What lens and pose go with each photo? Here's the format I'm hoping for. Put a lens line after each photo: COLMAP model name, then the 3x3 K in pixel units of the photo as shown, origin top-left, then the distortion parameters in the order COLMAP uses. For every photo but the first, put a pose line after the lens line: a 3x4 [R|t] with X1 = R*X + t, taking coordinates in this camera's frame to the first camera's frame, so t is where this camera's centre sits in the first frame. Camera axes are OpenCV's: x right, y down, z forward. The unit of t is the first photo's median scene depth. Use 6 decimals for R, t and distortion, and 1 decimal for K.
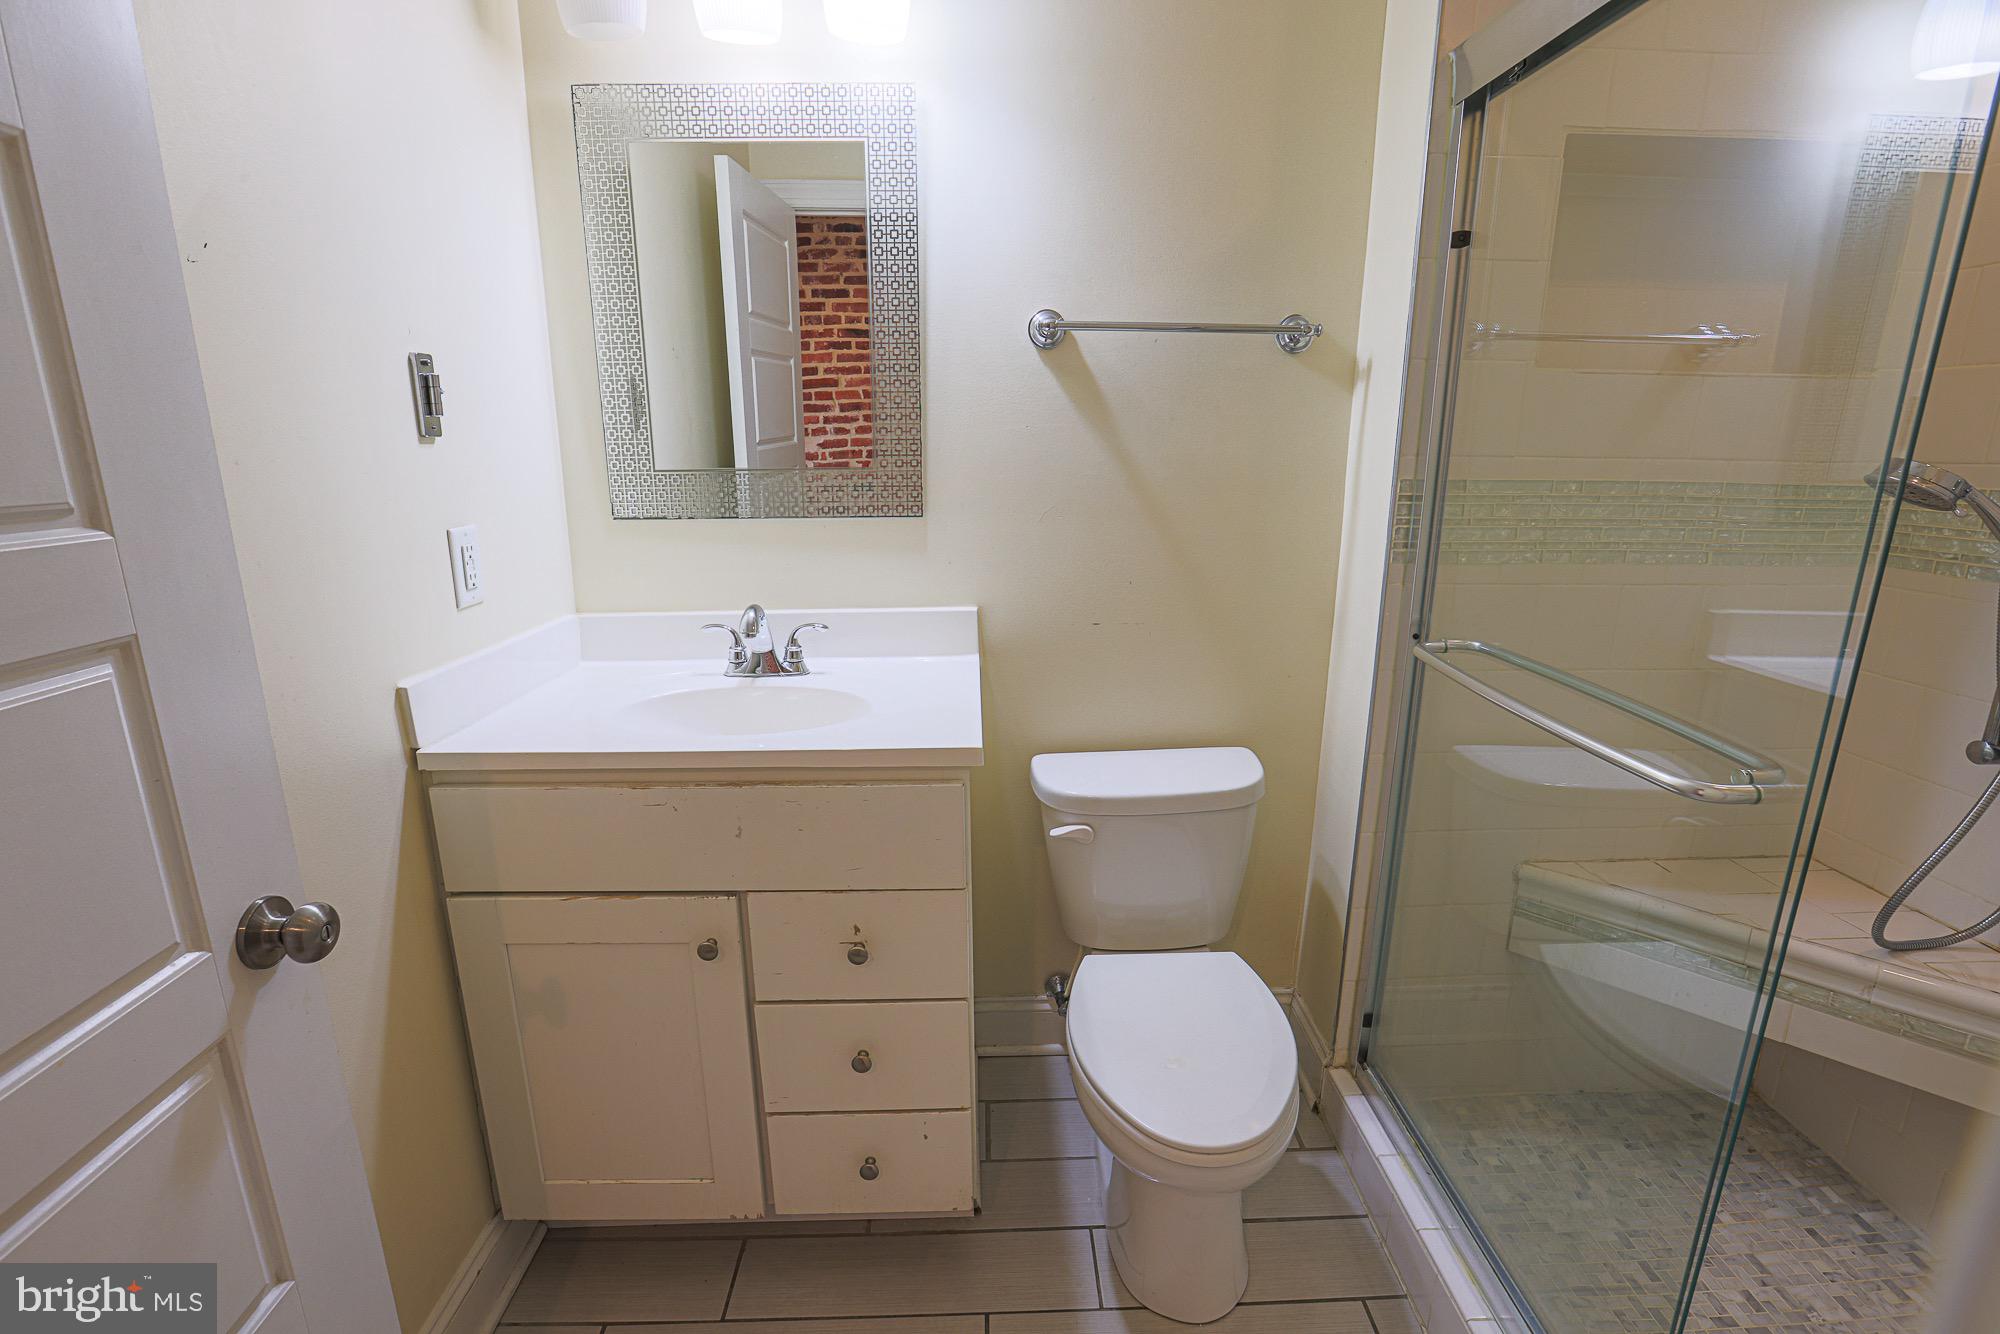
lens RADIAL K [[925.1, 0, 996.4], [0, 925.1, 669.2], [0, 0, 1]] dist [-0.022226, 0.009546]
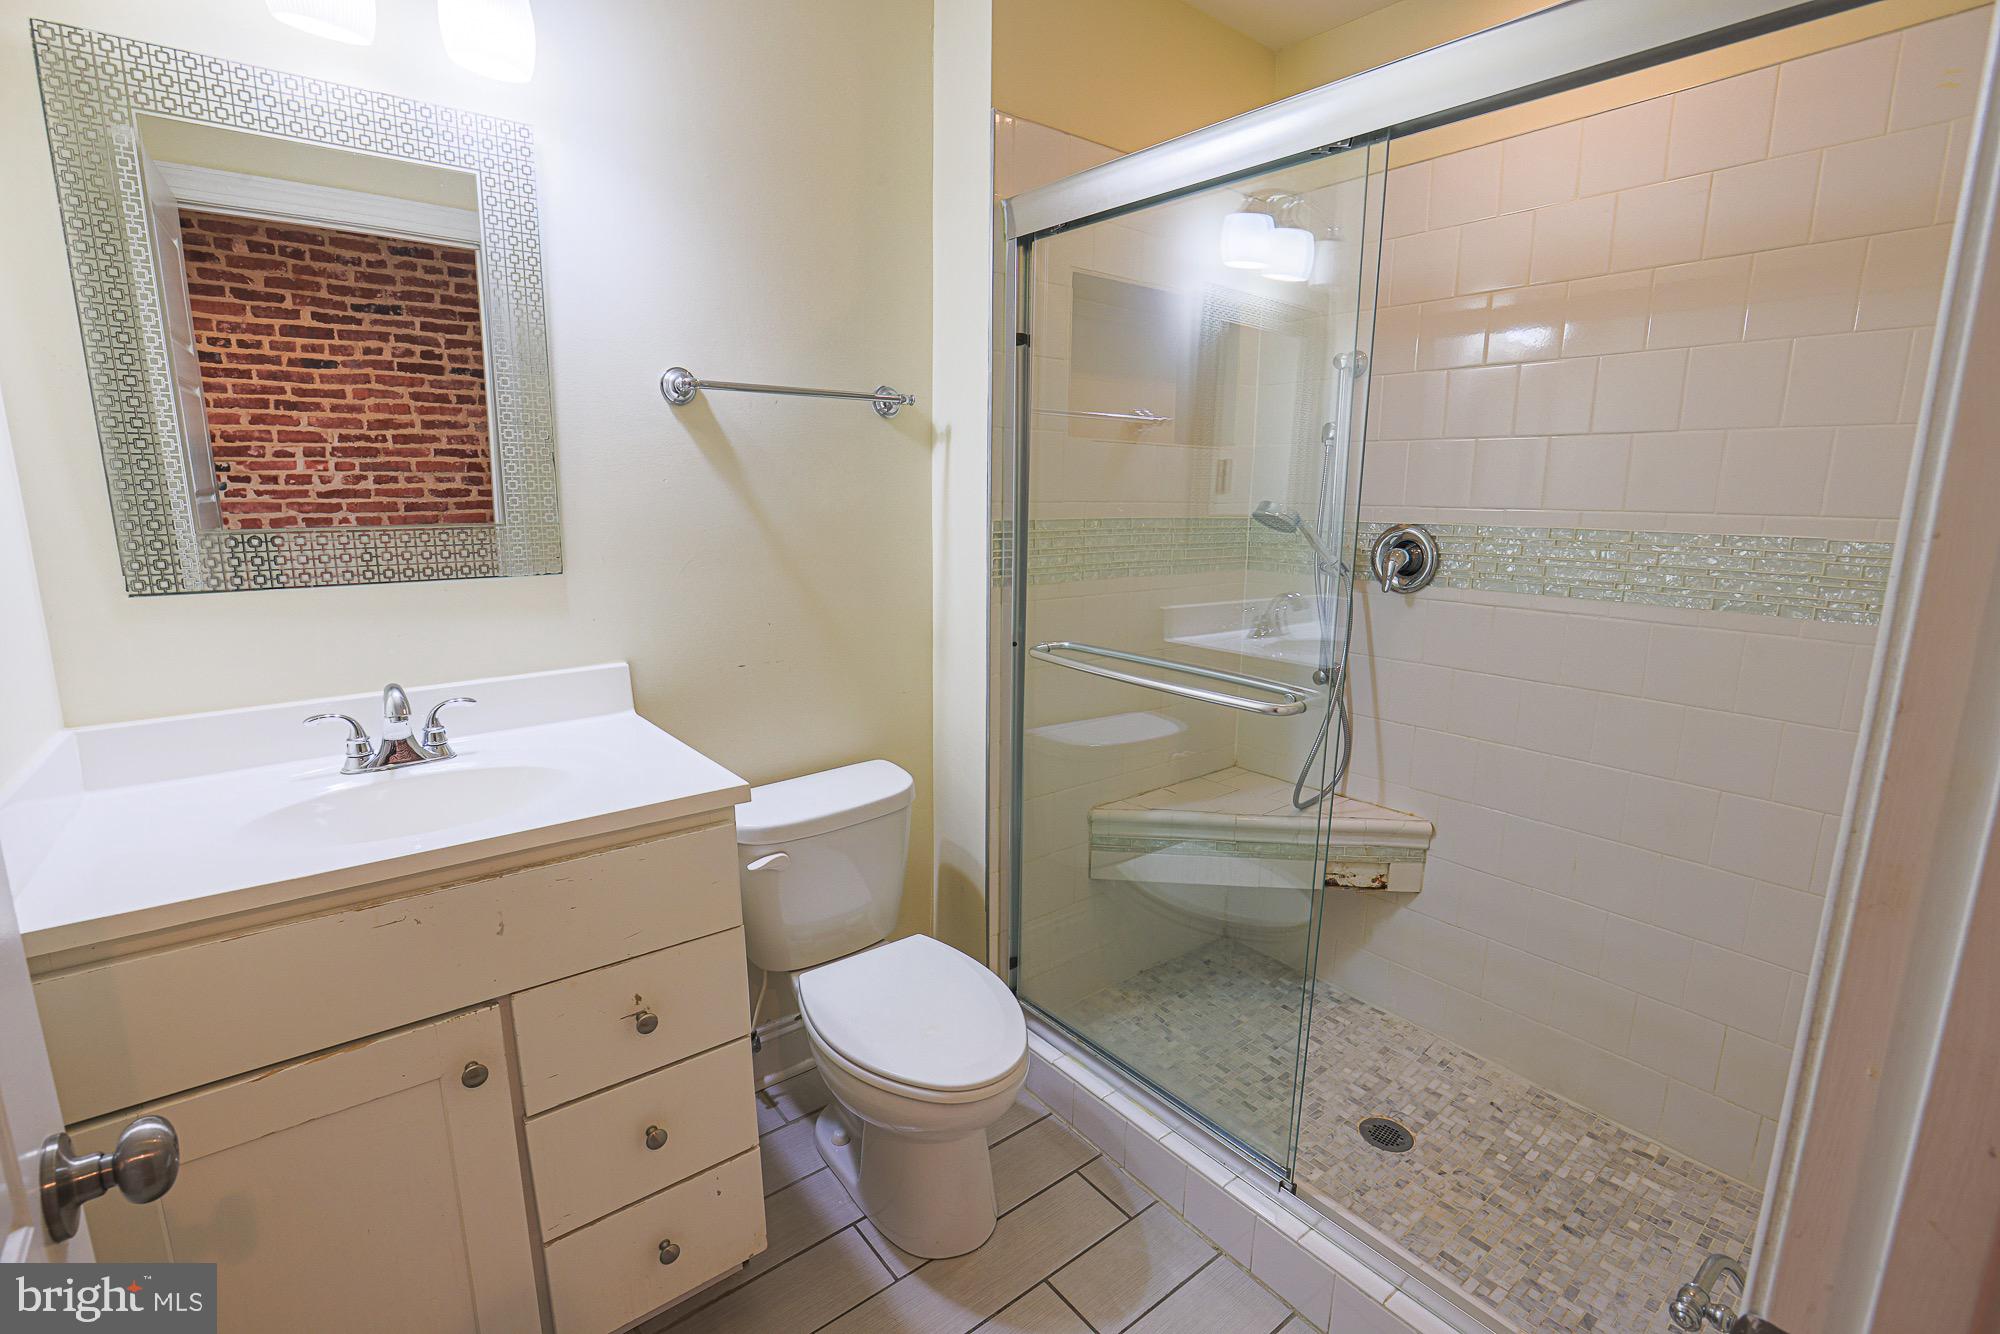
lens RADIAL K [[925.1, 0, 1008.7], [0, 925.1, 670.3], [0, 0, 1]] dist [-0.022226, 0.009546]
pose [[0.802738, -0.114543, 0.585228, -0.289937], [0.142527, 0.989789, -0.001774, 0.000869], [-0.579049, 0.084834, 0.810867, -0.019568]]
